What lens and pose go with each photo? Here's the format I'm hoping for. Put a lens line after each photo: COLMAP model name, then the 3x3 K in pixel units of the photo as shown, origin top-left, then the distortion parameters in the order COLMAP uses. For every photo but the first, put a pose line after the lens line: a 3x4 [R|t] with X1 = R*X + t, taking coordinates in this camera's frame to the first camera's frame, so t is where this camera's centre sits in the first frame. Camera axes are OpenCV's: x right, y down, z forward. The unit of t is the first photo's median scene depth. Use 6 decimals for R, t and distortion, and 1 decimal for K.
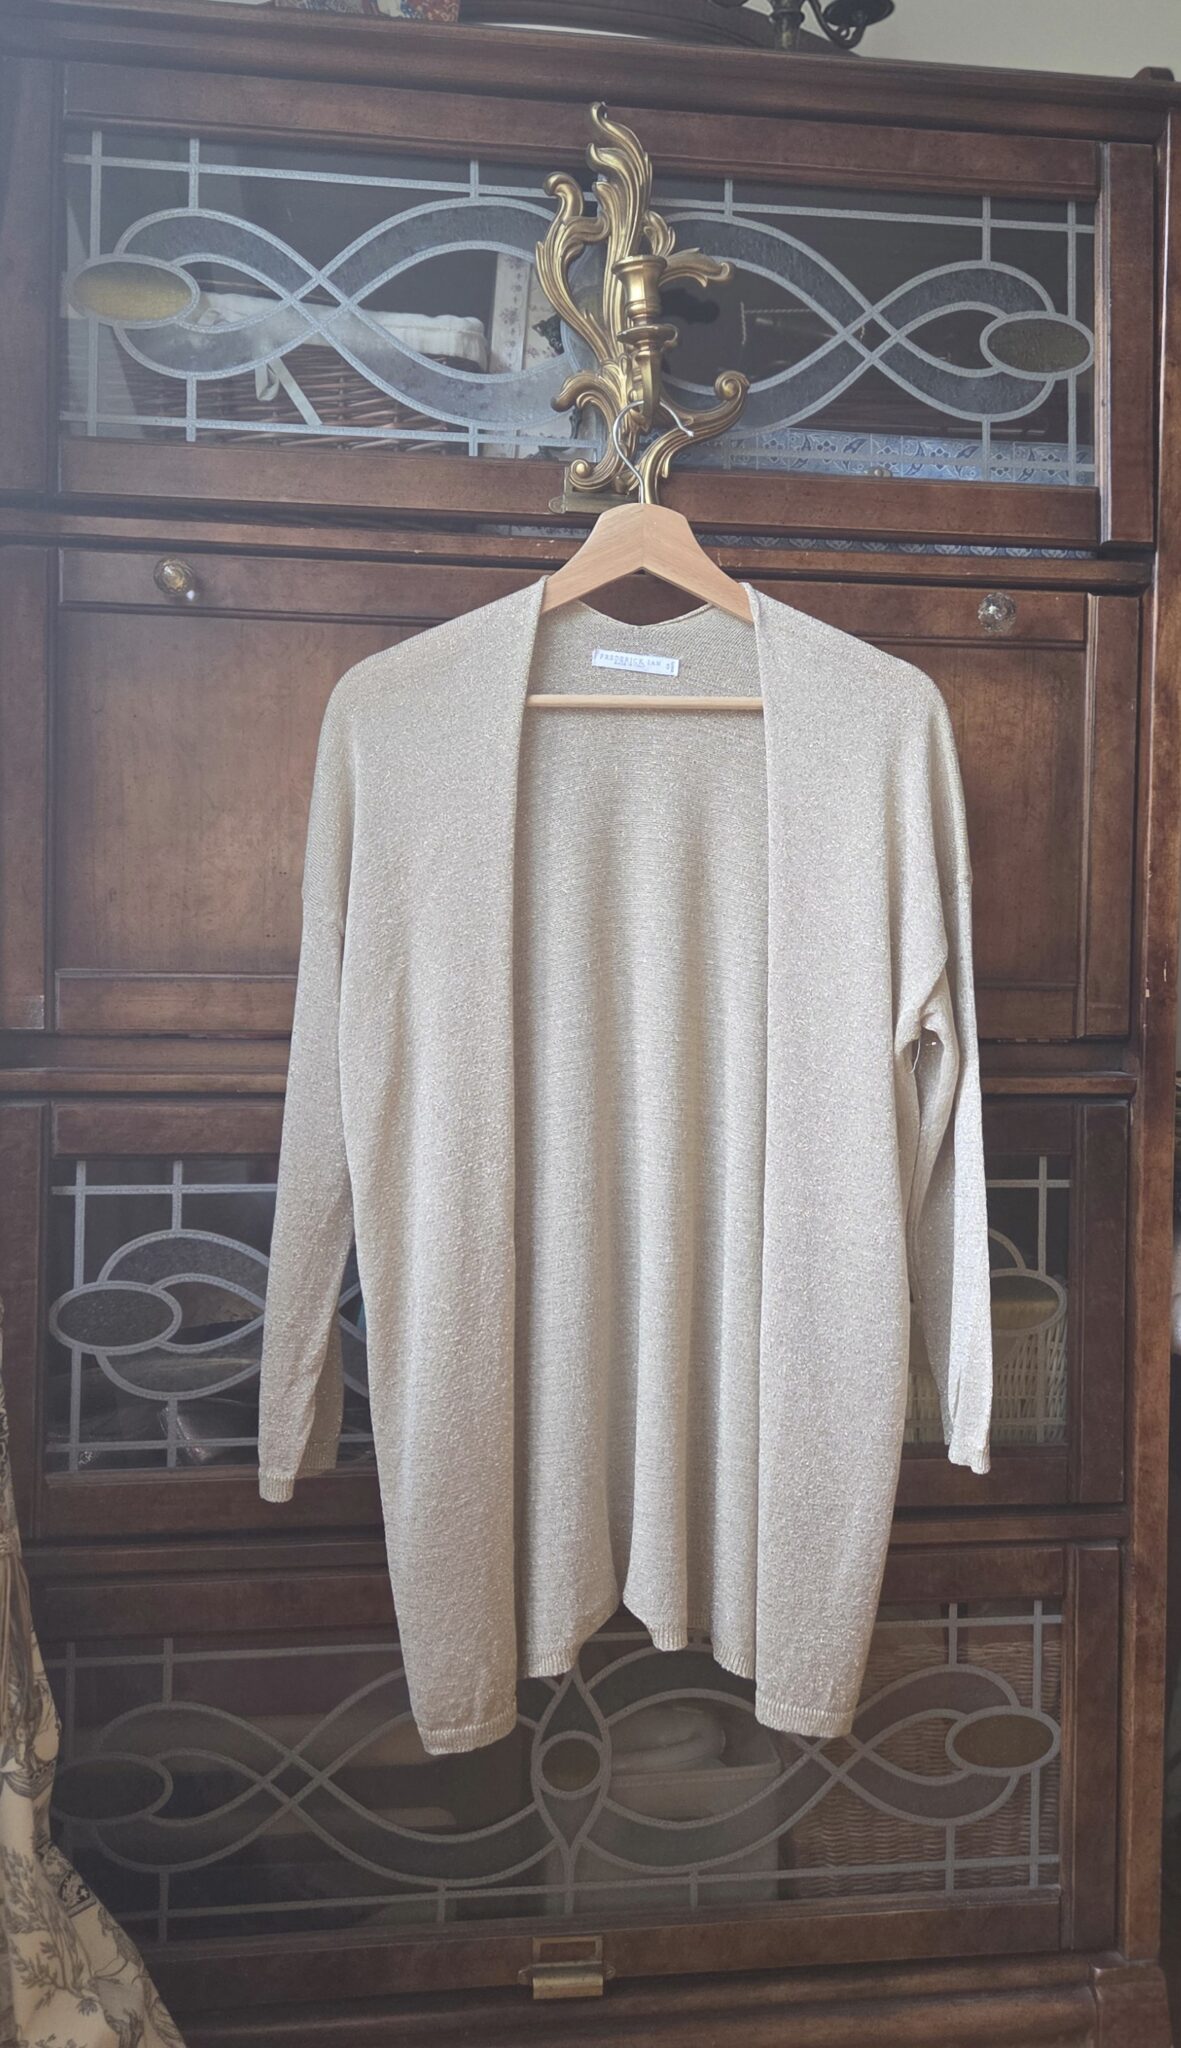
lens RADIAL K [[1802.7, 0, 589.2], [0, 1802.7, 1020.4], [0, 0, 1]] dist [-0.024795, 0.016475]
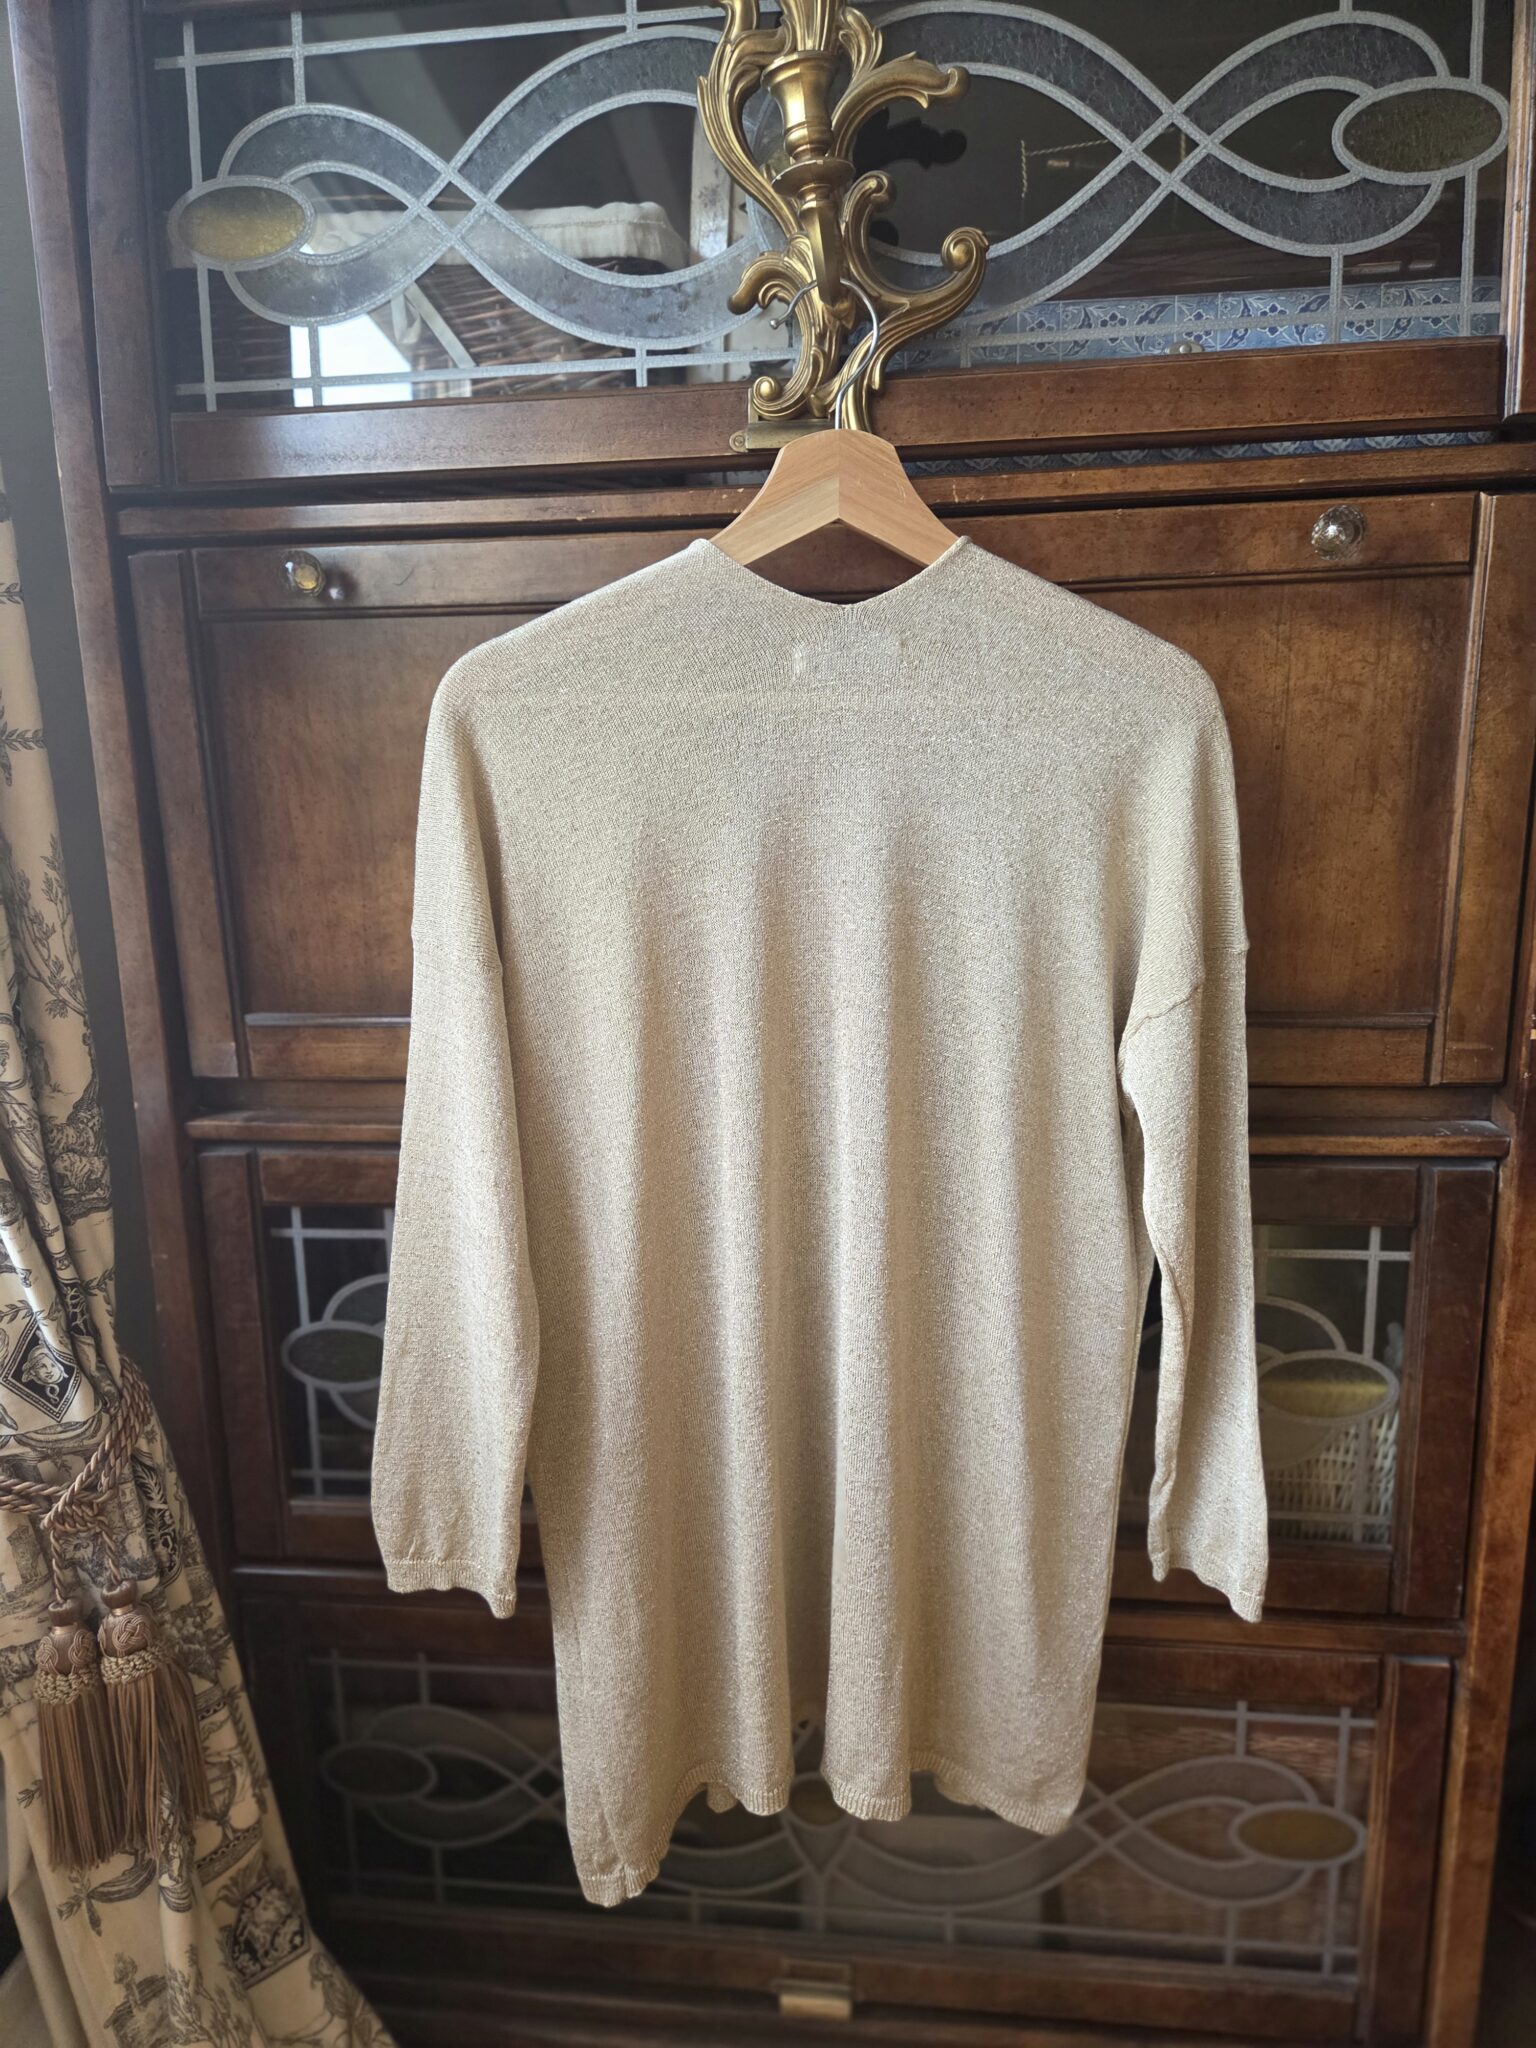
lens RADIAL K [[1246.4, 0, 760.6], [0, 1246.4, 1025.5], [0, 0, 1]] dist [0.007999, -0.017762]
pose [[0.969368, 0.011759, -0.245331, 0.123885], [0.027999, 0.987051, 0.157944, -0.114701], [0.244012, -0.159975, 0.956487, 0.420248]]
